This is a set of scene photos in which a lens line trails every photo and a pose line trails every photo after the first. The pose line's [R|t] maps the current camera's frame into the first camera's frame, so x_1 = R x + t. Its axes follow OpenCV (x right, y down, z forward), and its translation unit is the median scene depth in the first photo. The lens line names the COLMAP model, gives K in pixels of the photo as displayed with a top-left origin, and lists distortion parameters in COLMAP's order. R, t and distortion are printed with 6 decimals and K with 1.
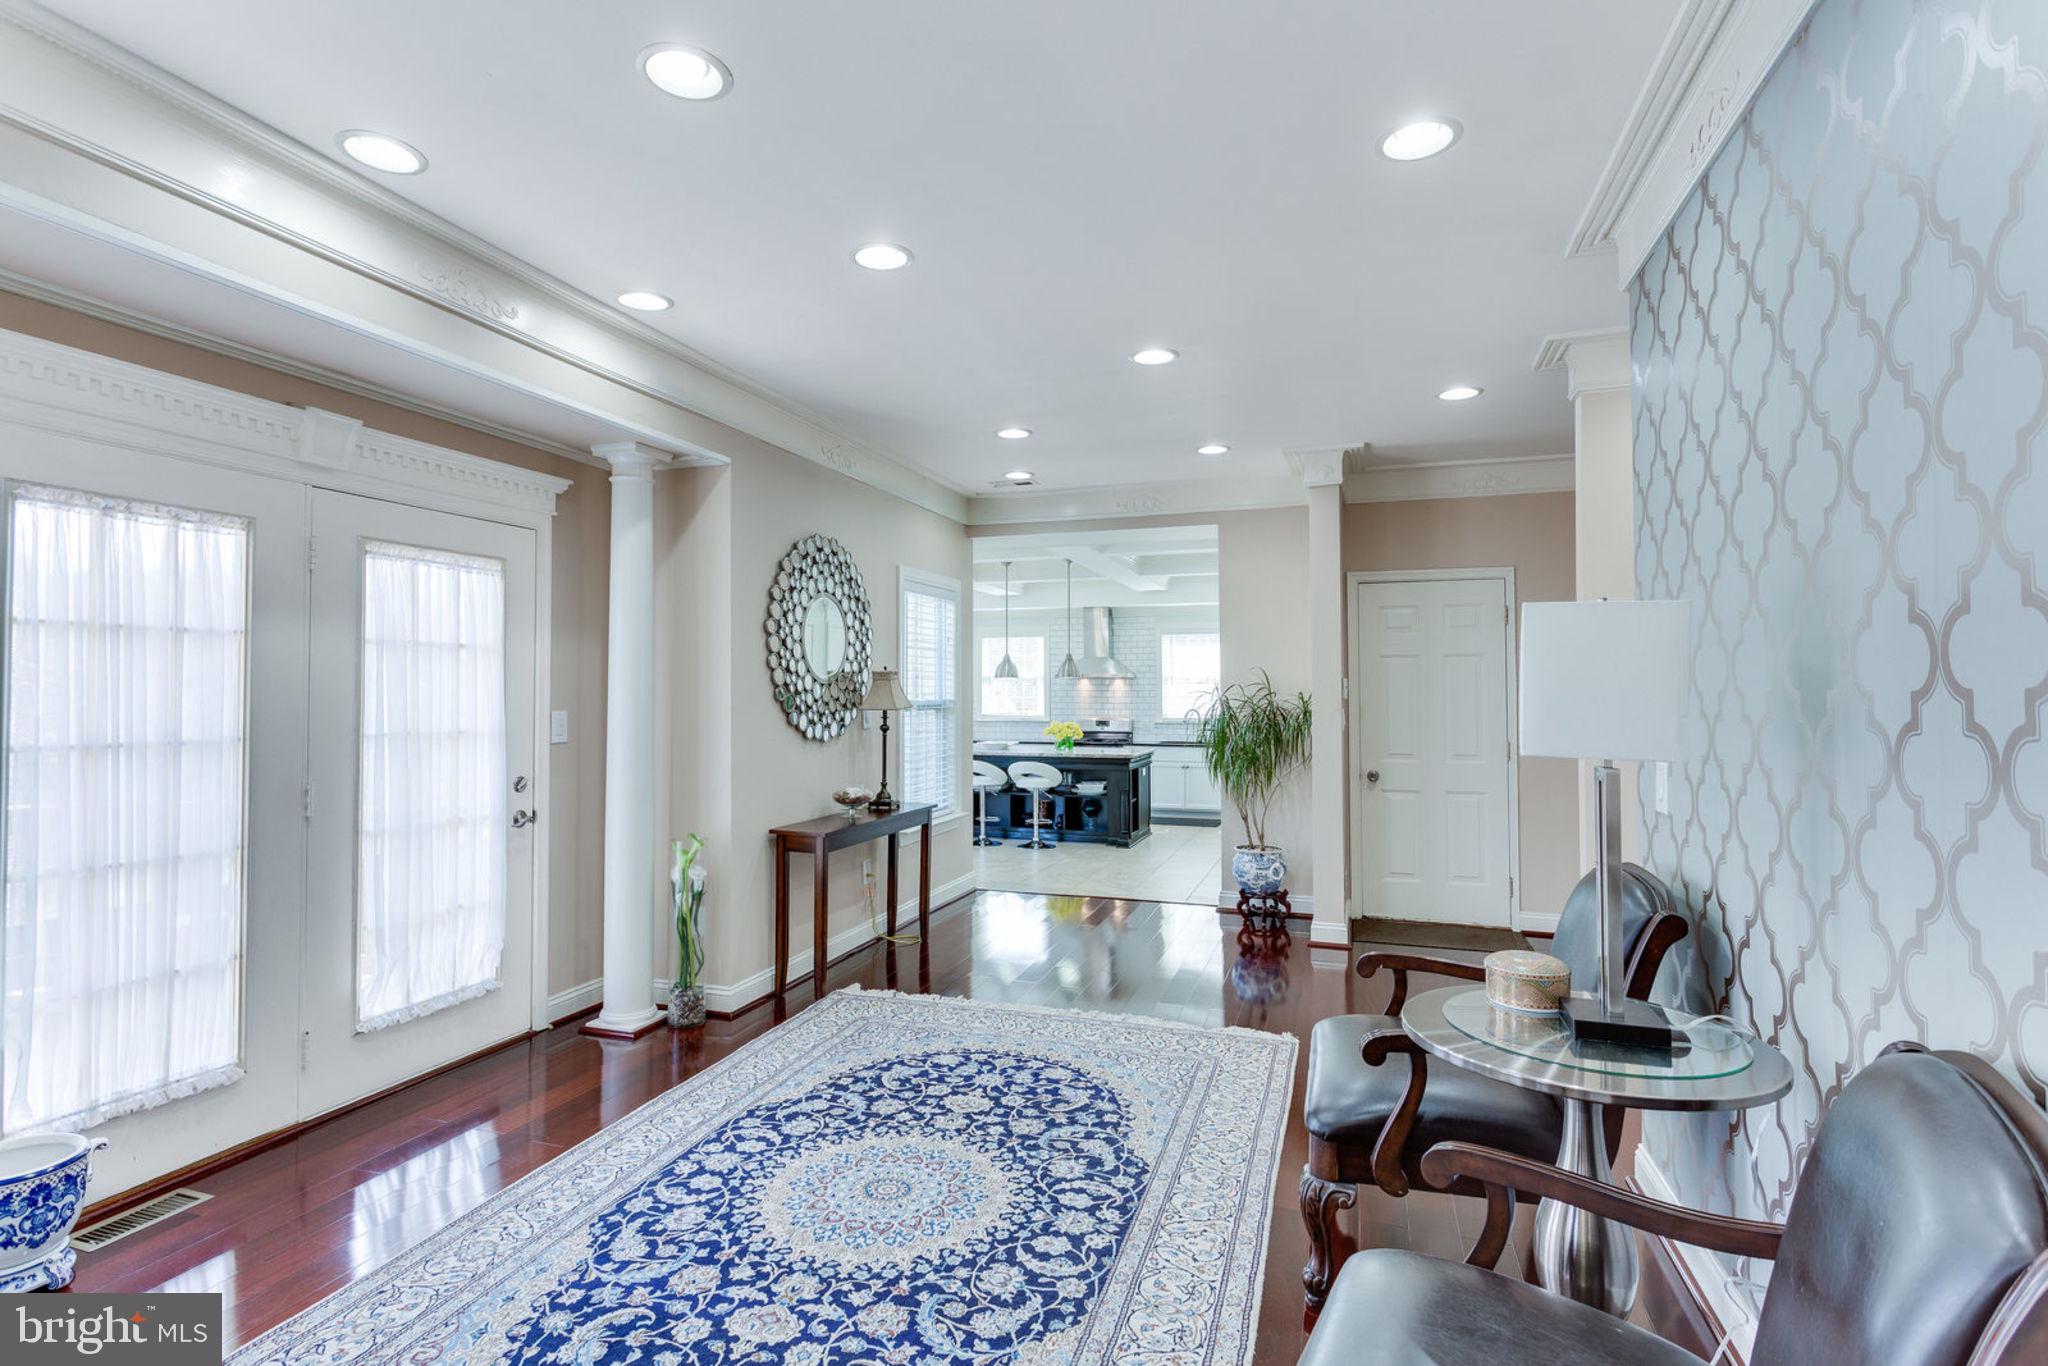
lens RADIAL K [[986.6, 0, 1006.3], [0, 986.6, 671.7], [0, 0, 1]] dist [0.007026, -0.003038]
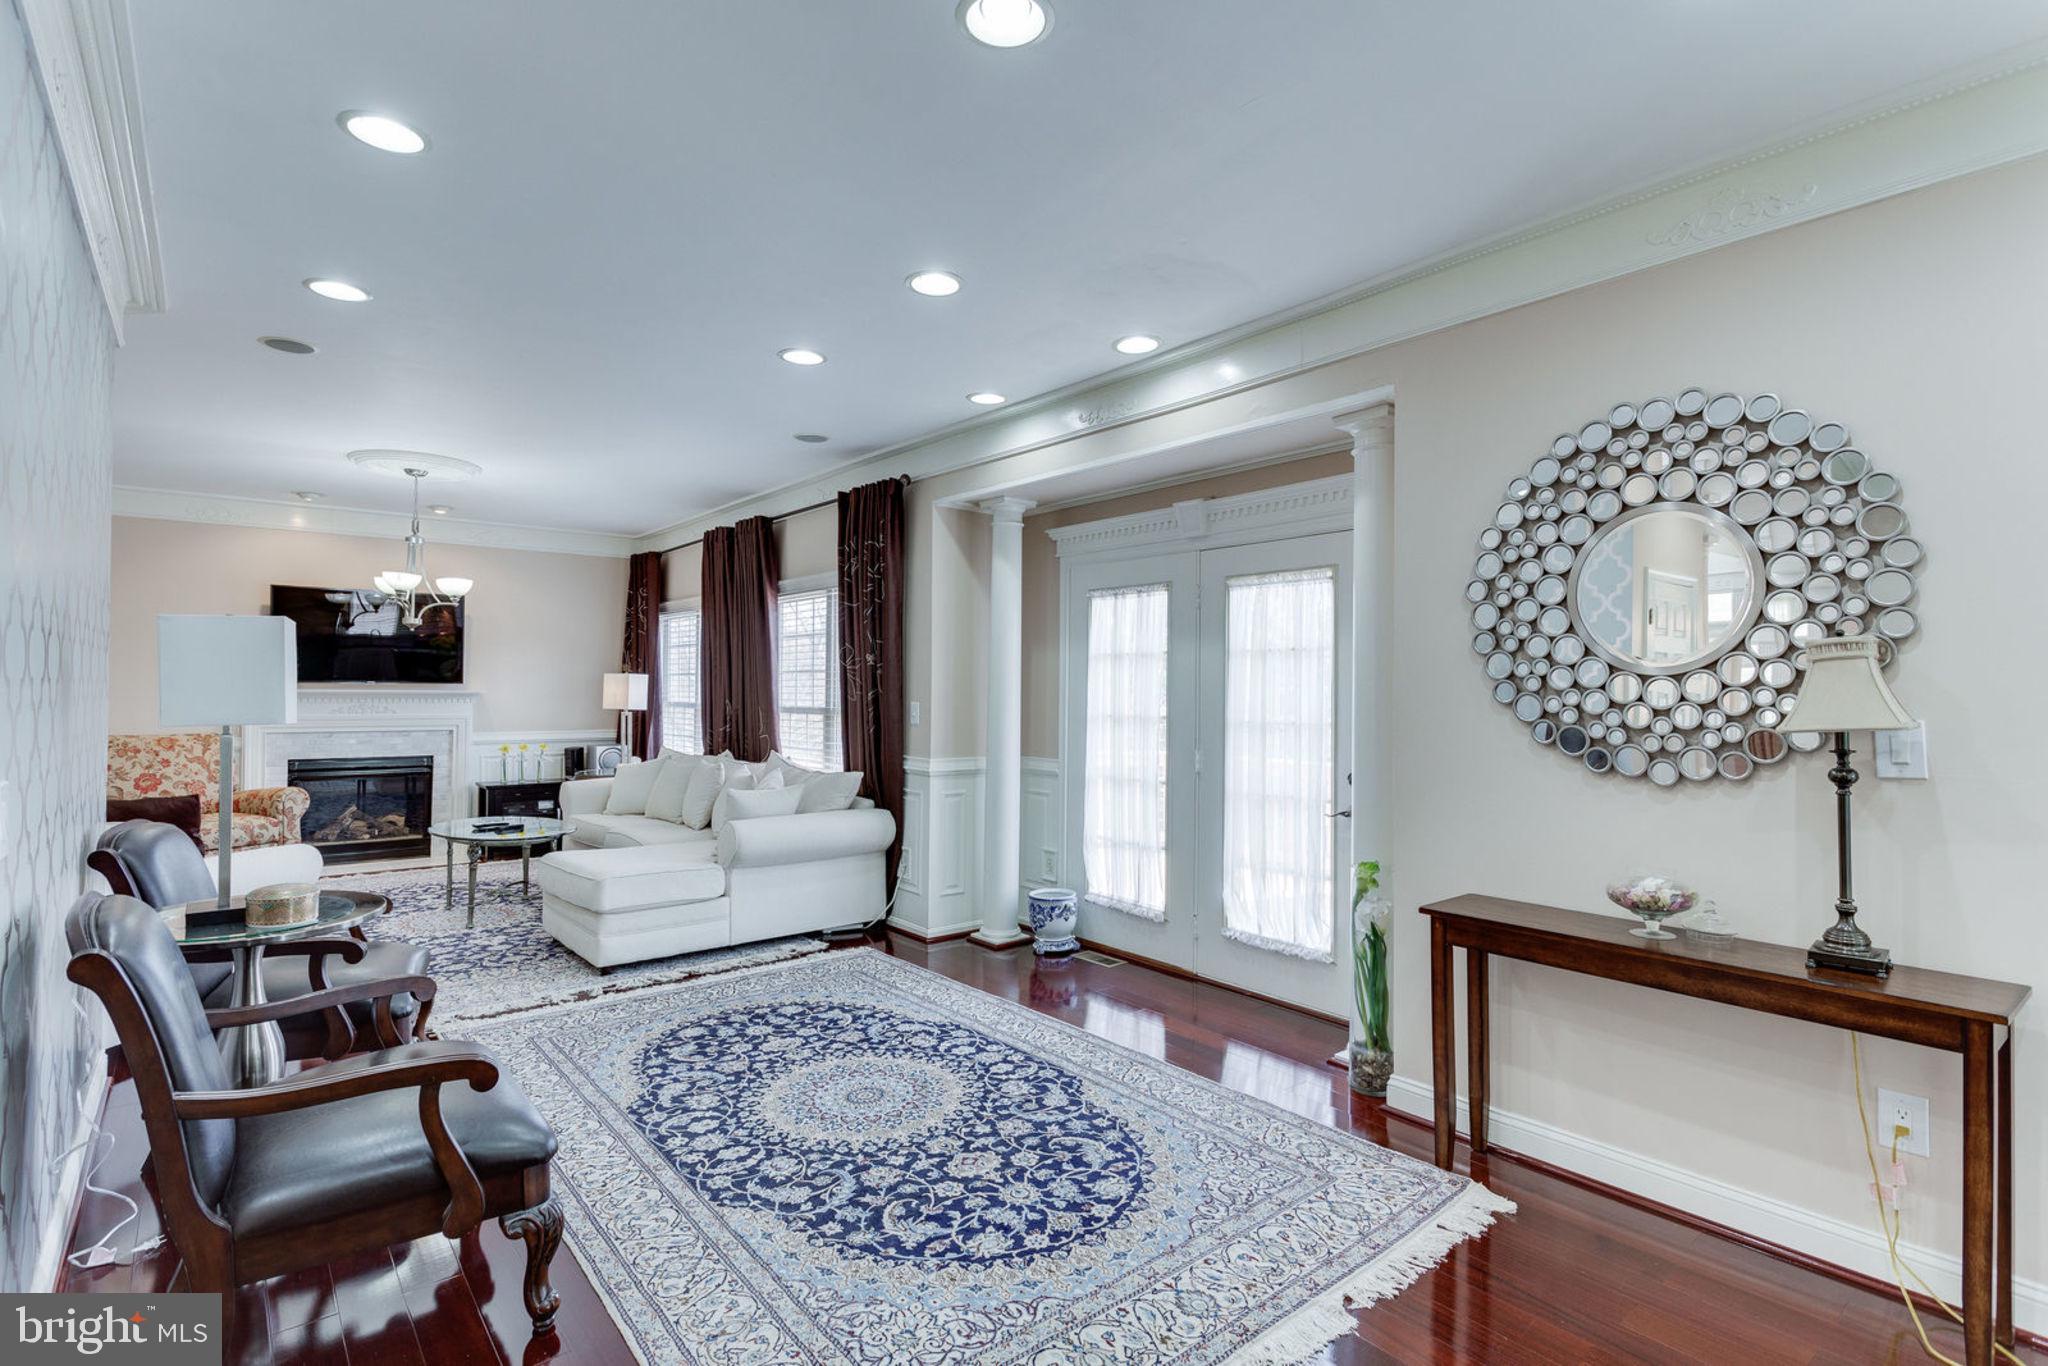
lens RADIAL K [[986.6, 0, 1033.4], [0, 986.6, 687.7], [0, 0, 1]] dist [0.007026, -0.003038]
pose [[-0.515311, -0.004864, -0.856989, 0.690885], [0.011493, 0.999855, -0.012586, 0.034300], [0.856926, -0.016335, -0.515181, 1.533773]]
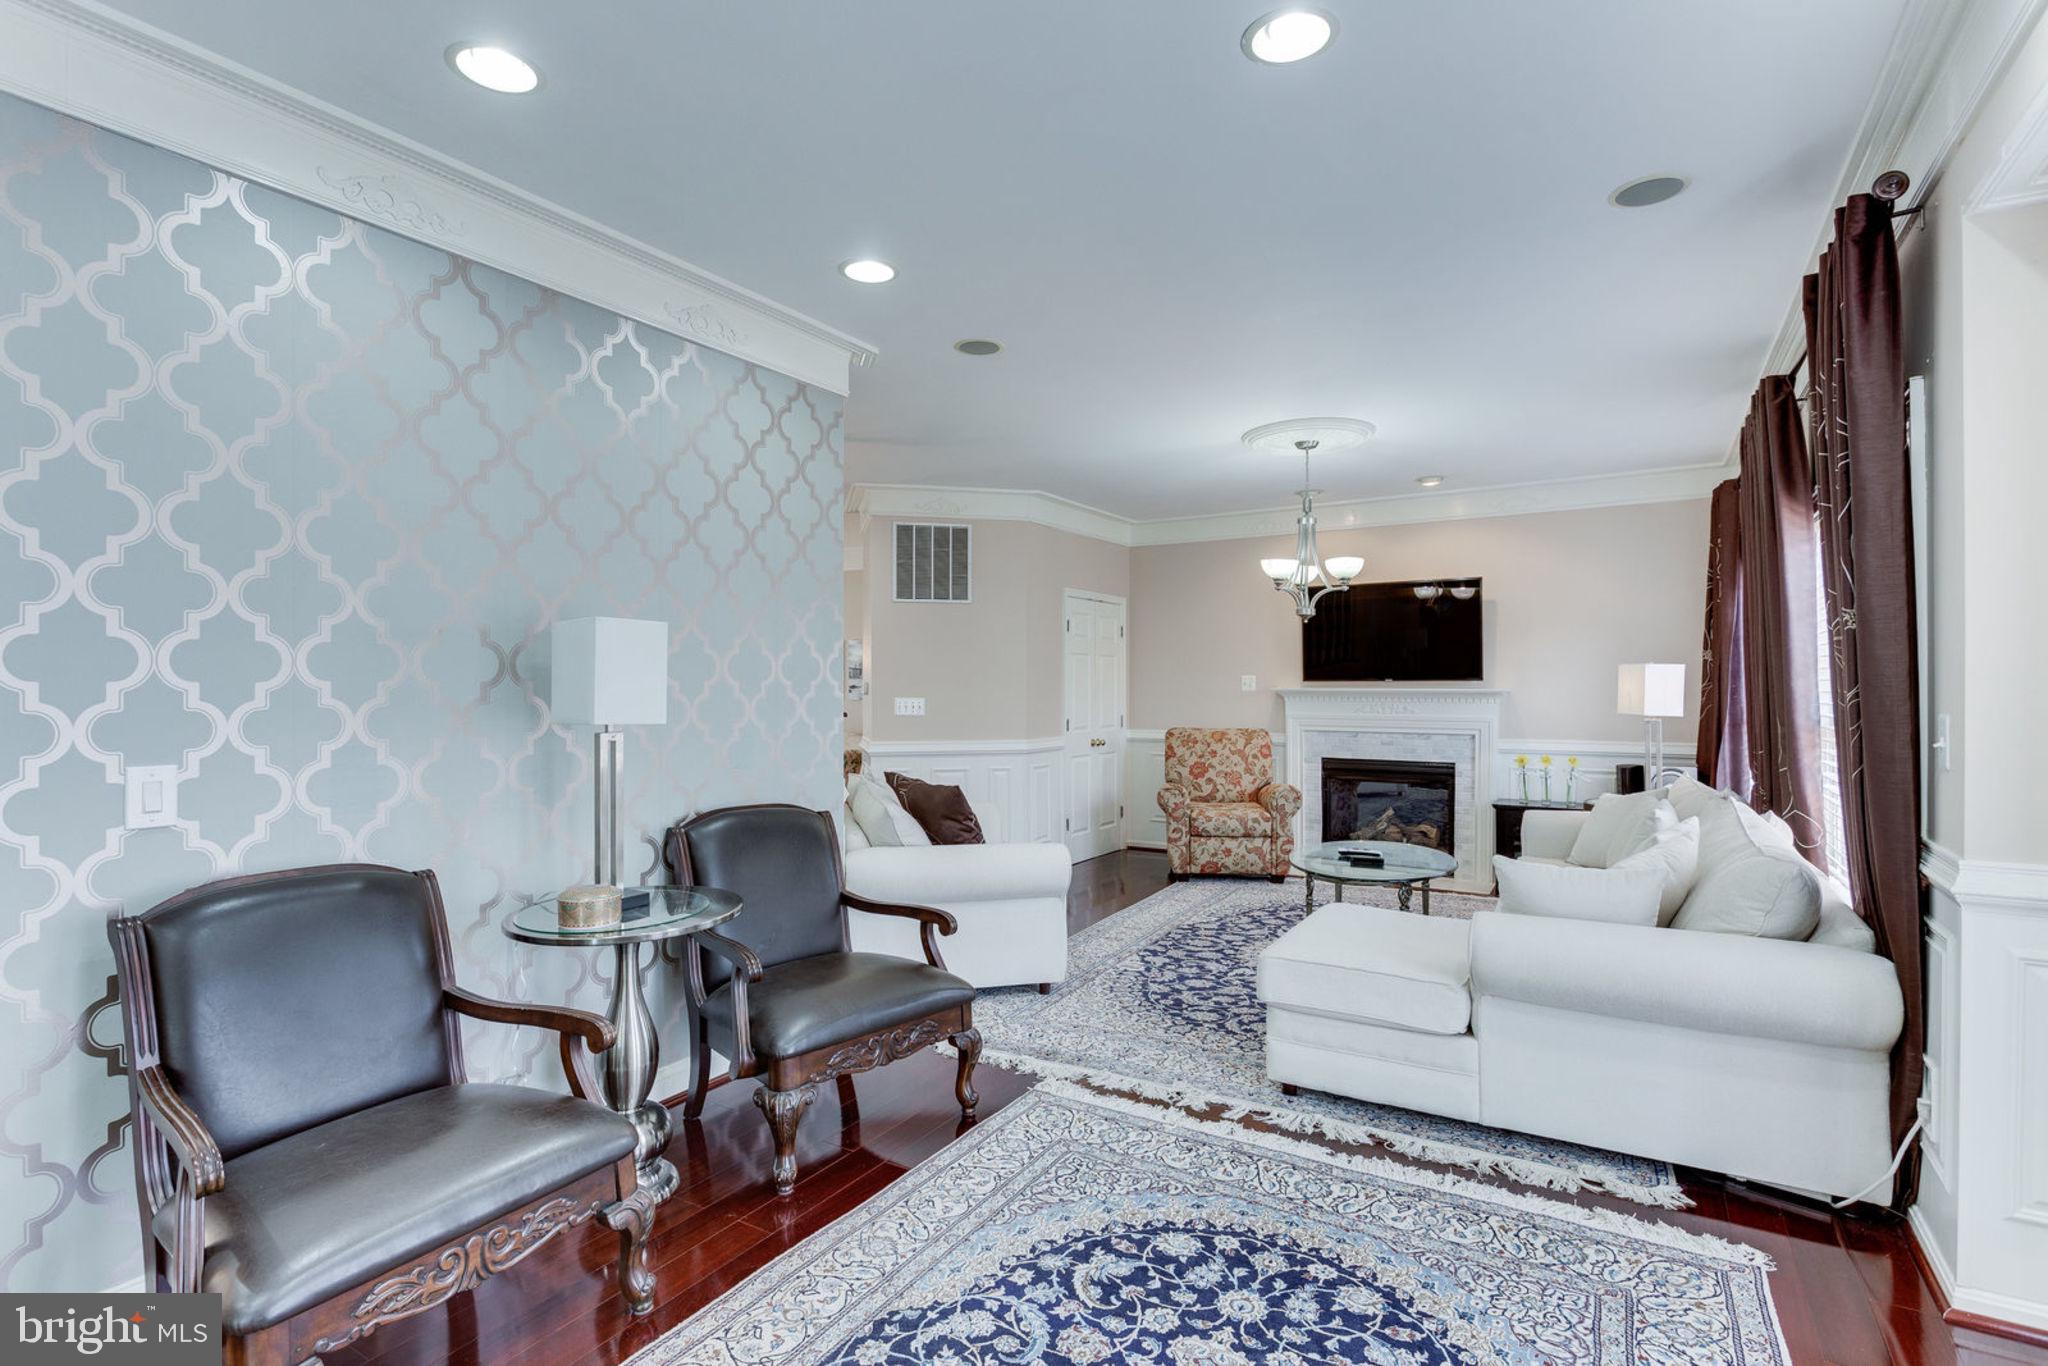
lens RADIAL K [[986.6, 0, 1017.0], [0, 986.6, 689.1], [0, 0, 1]] dist [0.007026, -0.003038]
pose [[-0.975463, 0.001800, 0.220156, -0.182288], [-0.001643, 0.999879, -0.015452, 0.028826], [-0.220157, -0.015434, -0.975342, 1.305353]]
